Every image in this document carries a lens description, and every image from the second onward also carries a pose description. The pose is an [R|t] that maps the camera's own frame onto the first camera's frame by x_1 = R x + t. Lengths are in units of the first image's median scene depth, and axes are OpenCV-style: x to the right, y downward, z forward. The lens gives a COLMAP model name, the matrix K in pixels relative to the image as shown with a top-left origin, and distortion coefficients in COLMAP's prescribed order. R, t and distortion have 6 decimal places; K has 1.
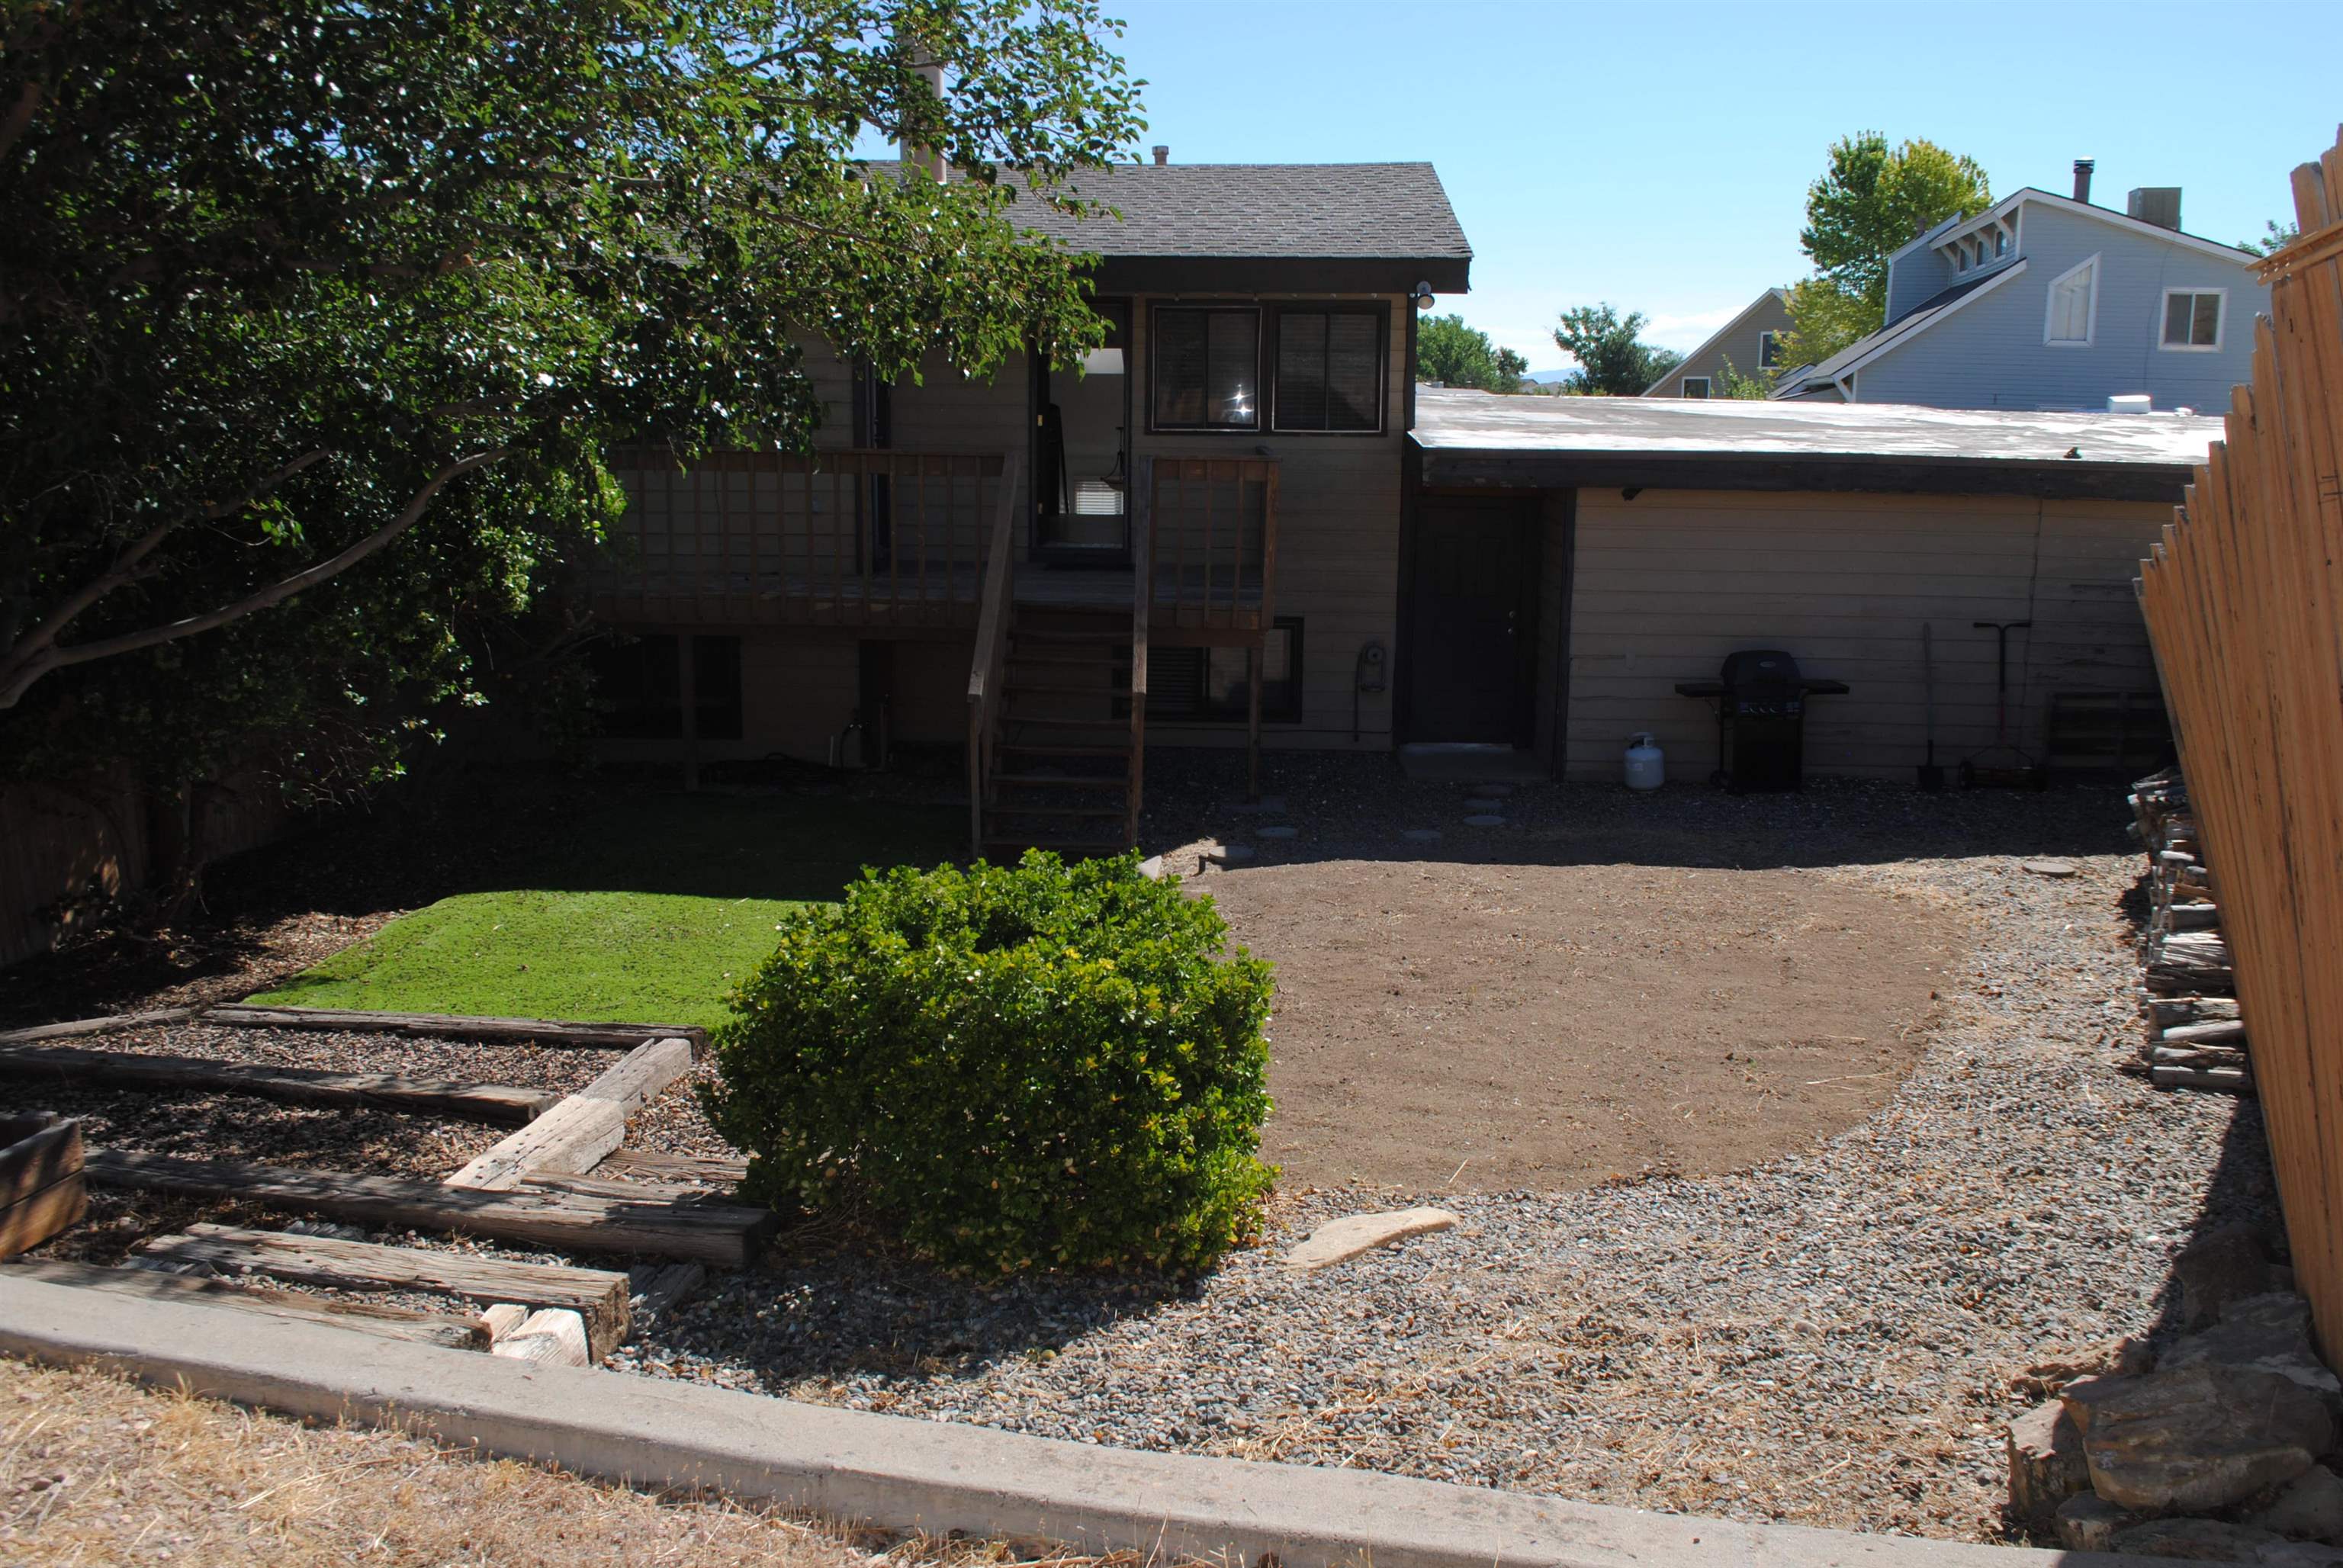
lens RADIAL K [[1847.7, 0, 1169.7], [0, 1847.7, 778.9], [0, 0, 1]] dist [-0.080042, 0.012410]
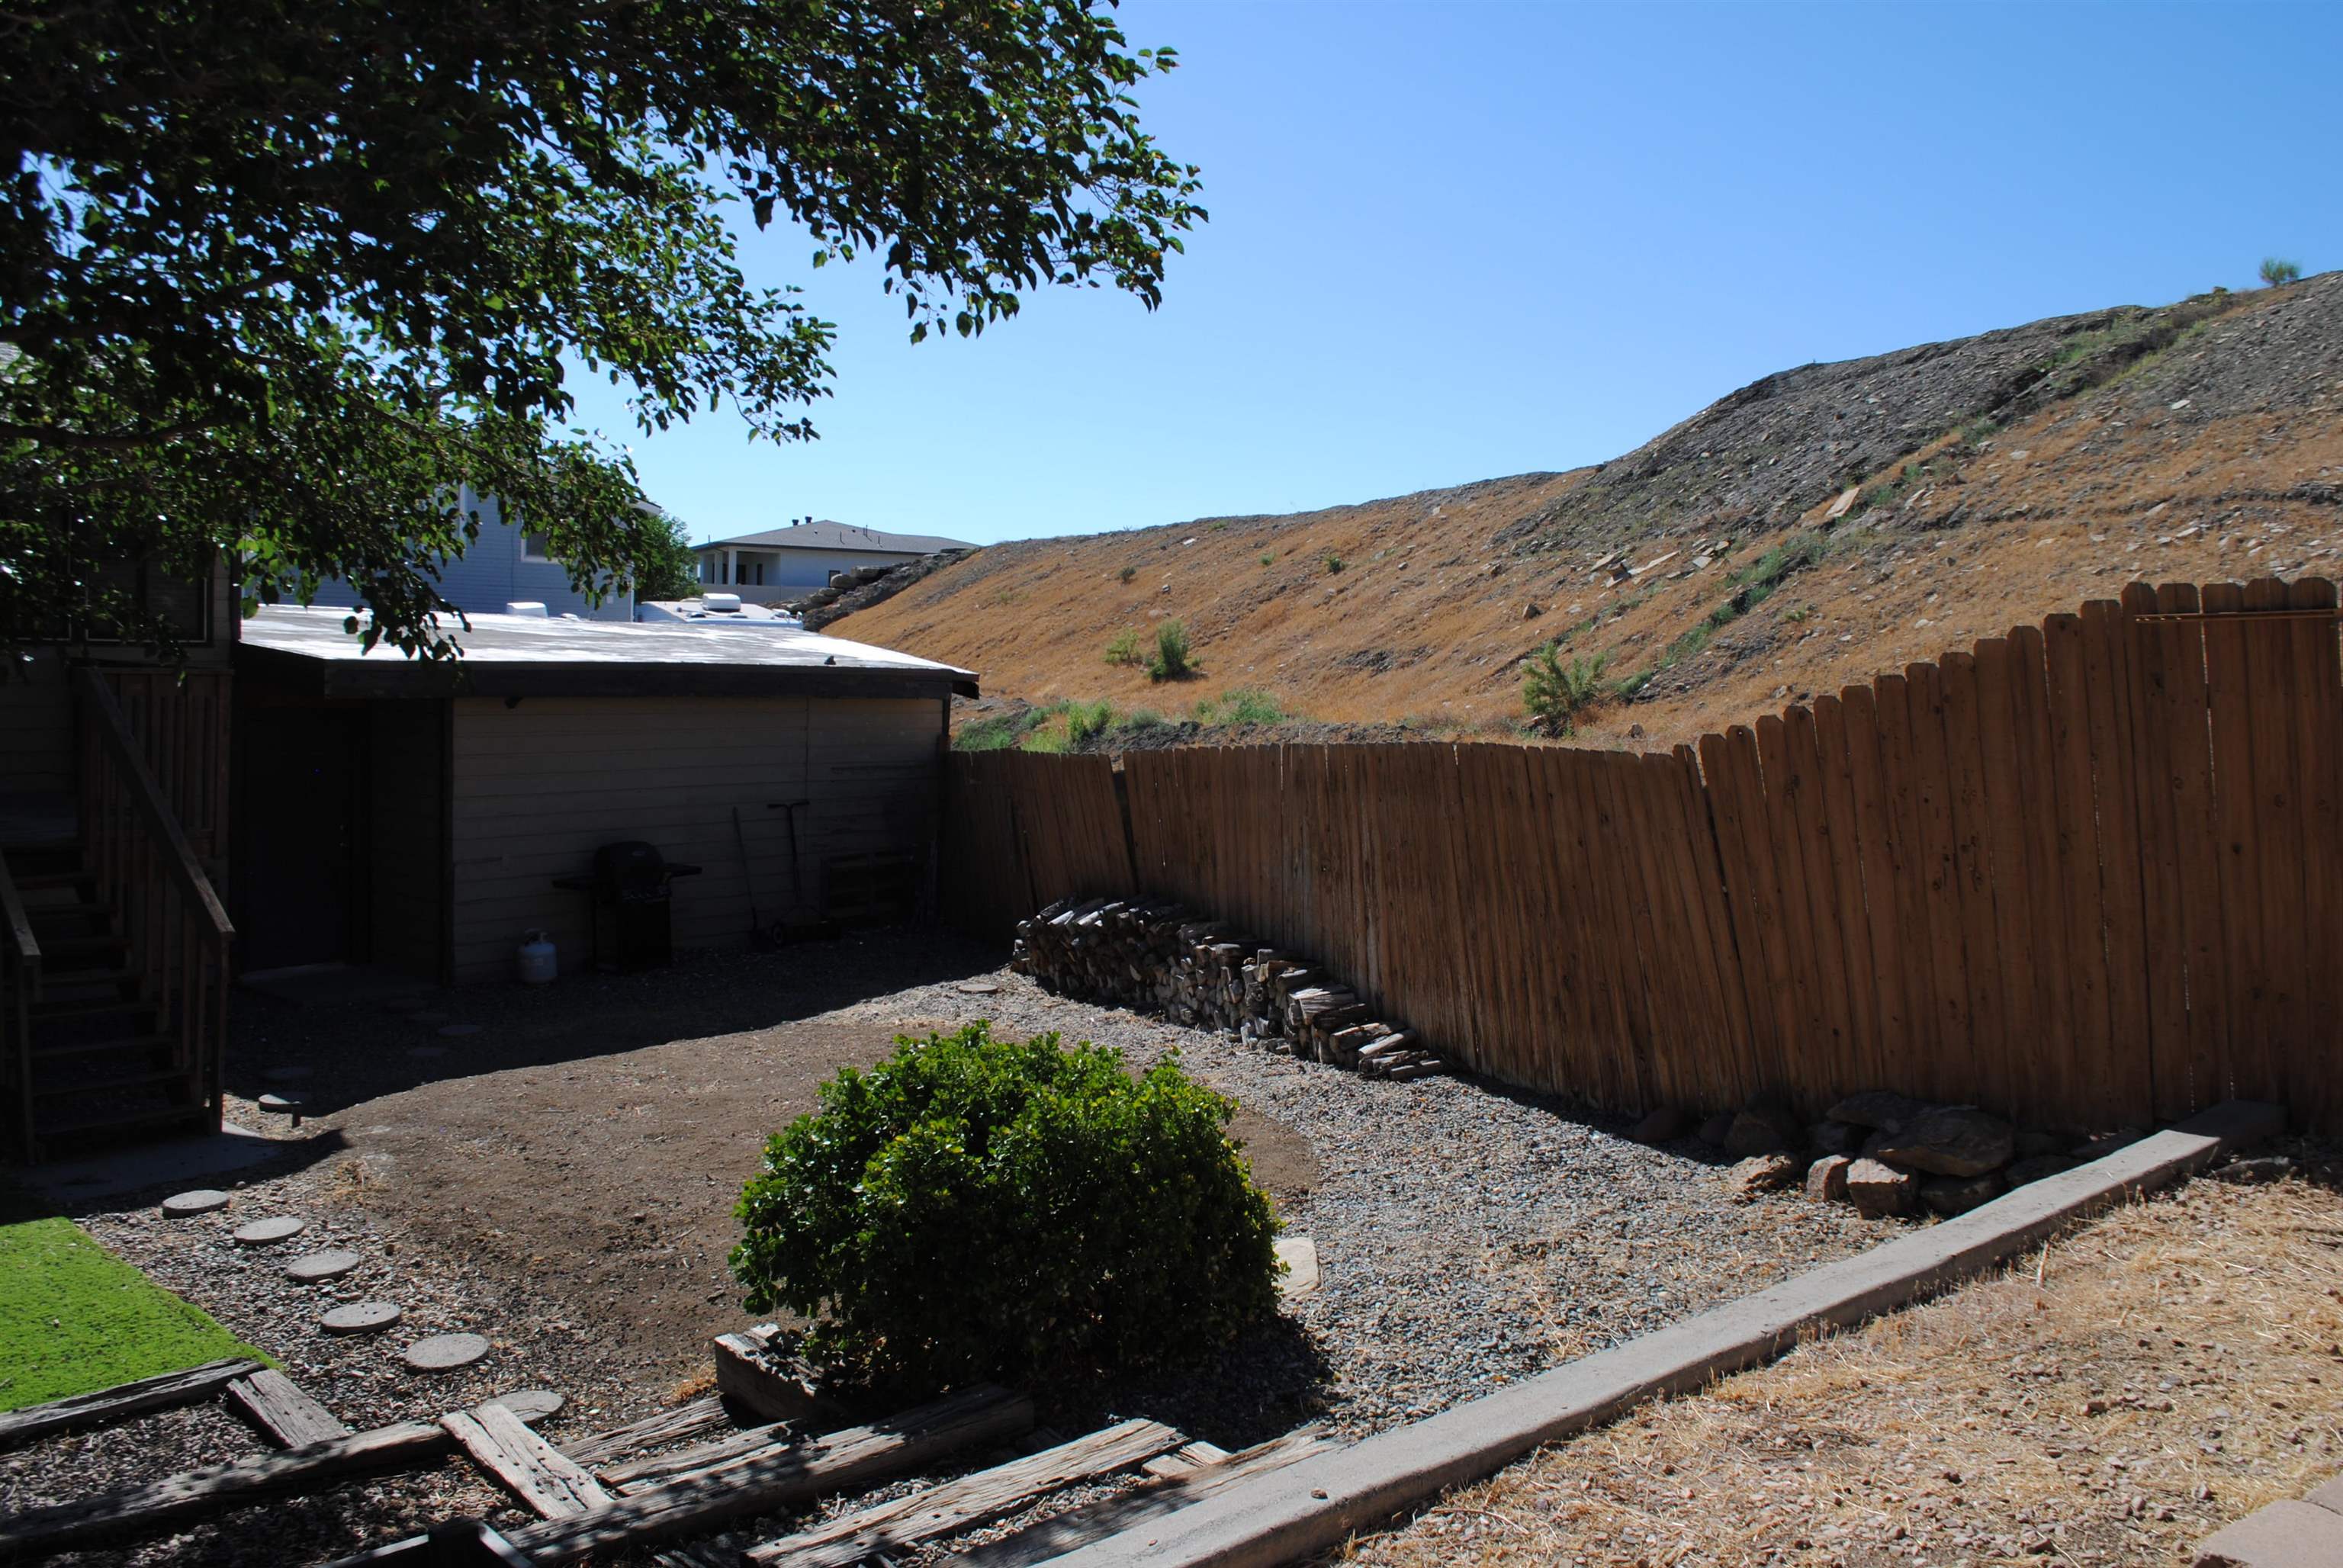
lens RADIAL K [[1847.7, 0, 1167.4], [0, 1847.7, 788.0], [0, 0, 1]] dist [-0.080042, 0.012410]
pose [[0.596484, -0.049052, 0.801125, -0.357085], [0.130397, 0.990793, -0.036424, -0.019638], [-0.791962, 0.126190, 0.597388, 0.085777]]
